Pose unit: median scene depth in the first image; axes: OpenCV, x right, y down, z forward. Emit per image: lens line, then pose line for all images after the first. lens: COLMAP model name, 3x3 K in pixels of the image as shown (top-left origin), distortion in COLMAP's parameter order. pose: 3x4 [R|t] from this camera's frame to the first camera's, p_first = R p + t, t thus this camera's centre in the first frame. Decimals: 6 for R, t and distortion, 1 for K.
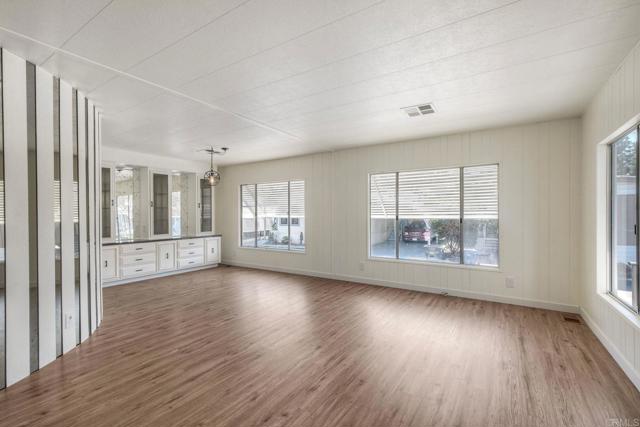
lens RADIAL K [[288.3, 0, 319.1], [0, 288.3, 213.2], [0, 0, 1]] dist [0.005609, 0.000167]
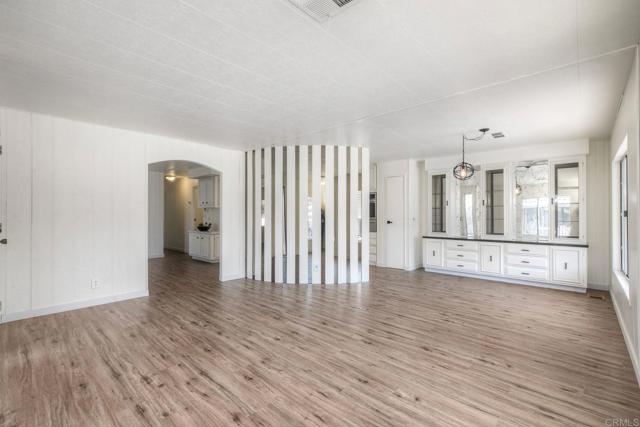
lens RADIAL K [[288.3, 0, 323.1], [0, 288.3, 213.3], [0, 0, 1]] dist [0.005609, 0.000167]
pose [[-0.162862, 0.007247, -0.986622, 0.527506], [0.003540, 0.999971, 0.006761, -0.005065], [0.986643, -0.002392, -0.162883, 0.691846]]
